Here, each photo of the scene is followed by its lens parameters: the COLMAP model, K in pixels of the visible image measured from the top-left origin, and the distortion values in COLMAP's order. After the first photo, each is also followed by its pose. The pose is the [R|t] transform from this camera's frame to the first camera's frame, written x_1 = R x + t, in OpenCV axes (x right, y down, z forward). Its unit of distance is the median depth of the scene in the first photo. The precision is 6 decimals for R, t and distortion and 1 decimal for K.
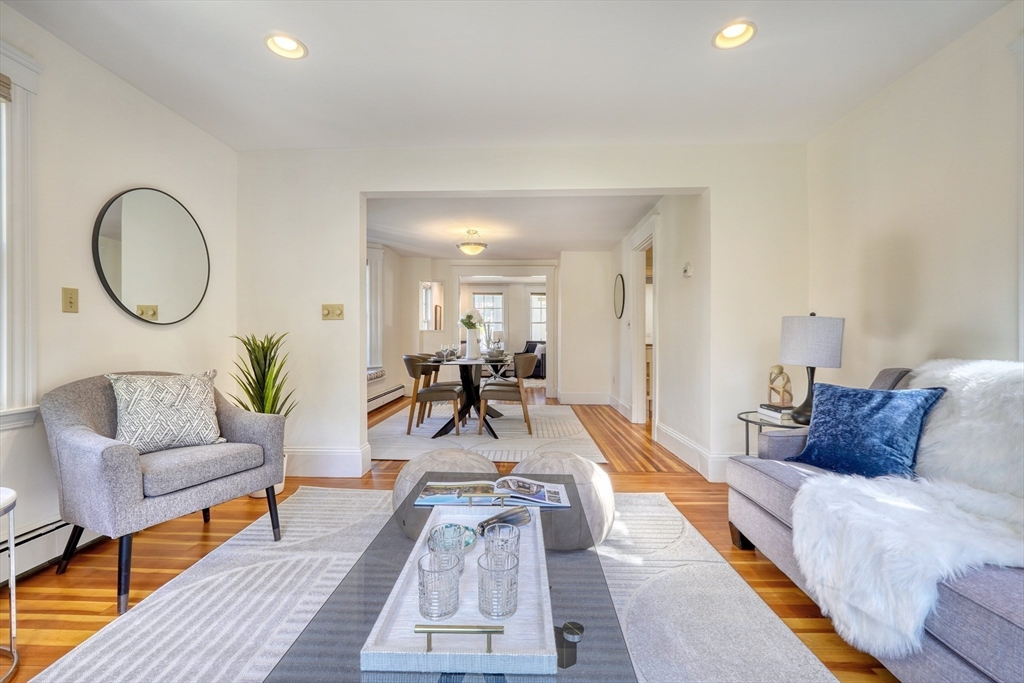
lens RADIAL K [[431.2, 0, 505.4], [0, 431.2, 337.5], [0, 0, 1]] dist [-0.016099, 0.004319]
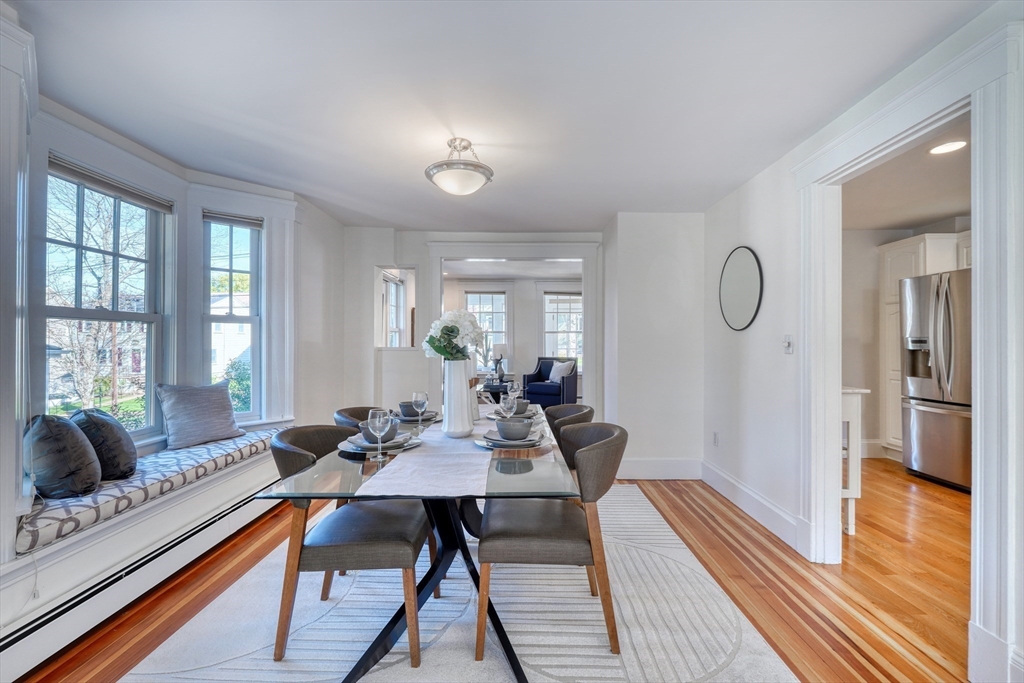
lens RADIAL K [[431.2, 0, 510.5], [0, 431.2, 342.8], [0, 0, 1]] dist [-0.016099, 0.004319]
pose [[0.999670, -0.000820, 0.025658, -0.031166], [0.000849, 0.999999, -0.001111, -0.029156], [-0.025657, 0.001133, 0.999670, 0.487787]]
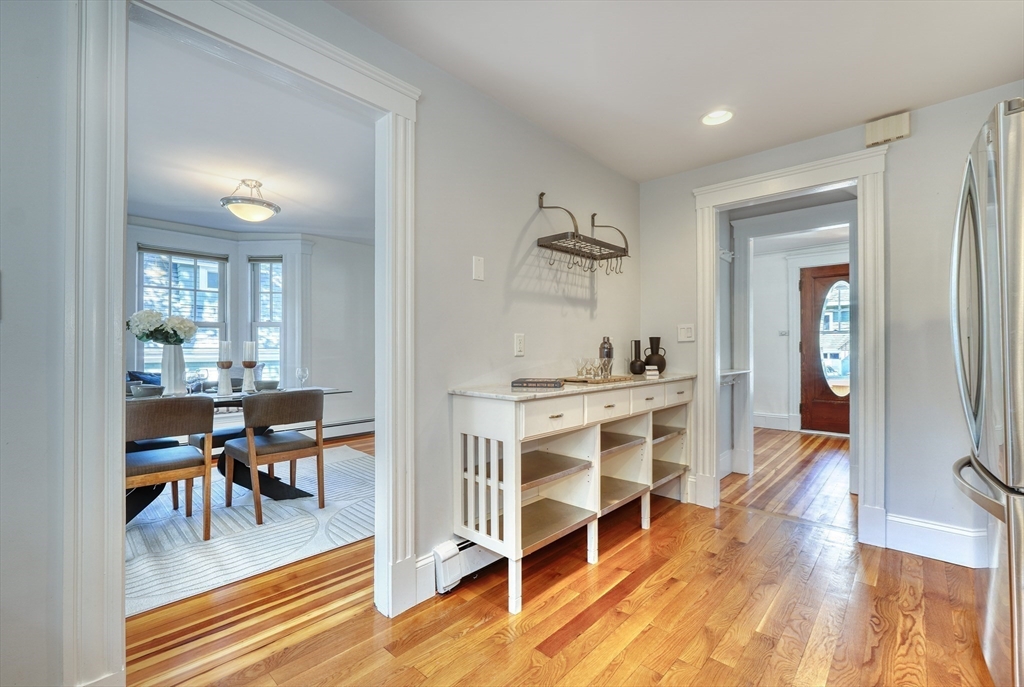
lens RADIAL K [[438.7, 0, 523.4], [0, 438.7, 347.0], [0, 0, 1]] dist [-0.013609, 0.000182]
pose [[0.769044, -0.001801, -0.639194, 0.552641], [0.001615, 0.999998, -0.000875, -0.014402], [0.639194, -0.000359, 0.769045, 0.700647]]
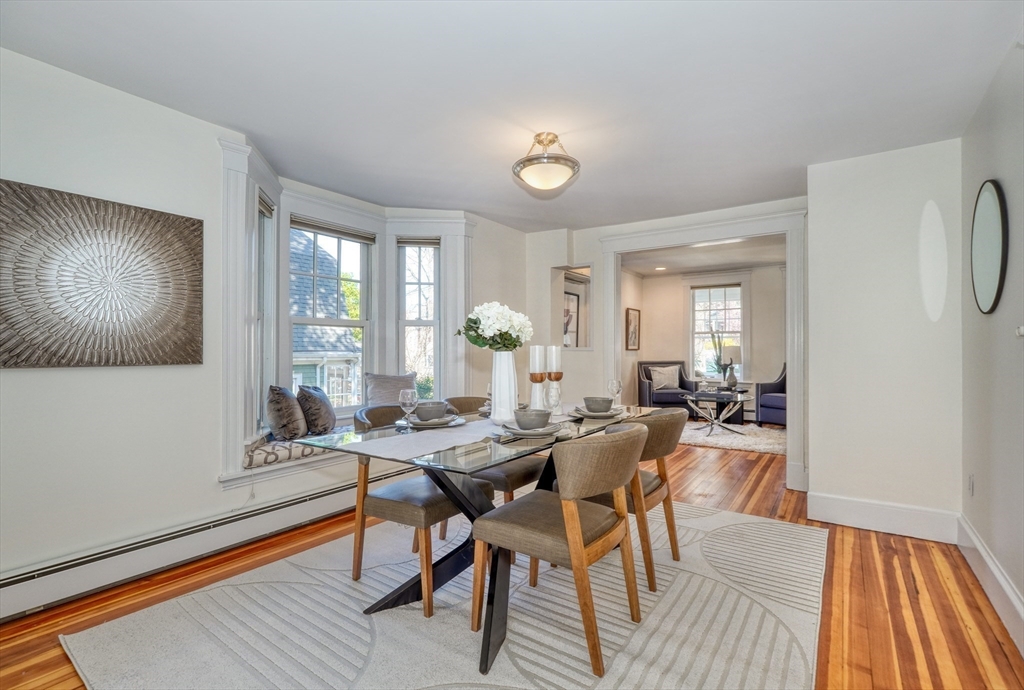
lens RADIAL K [[463.9, 0, 524.1], [0, 463.9, 351.8], [0, 0, 1]] dist [-0.008297, 0.000895]
pose [[0.847661, -0.000224, -0.530539, 0.150213], [0.002391, 0.999991, 0.003399, -0.017491], [0.530533, -0.004150, 0.847654, 0.513714]]
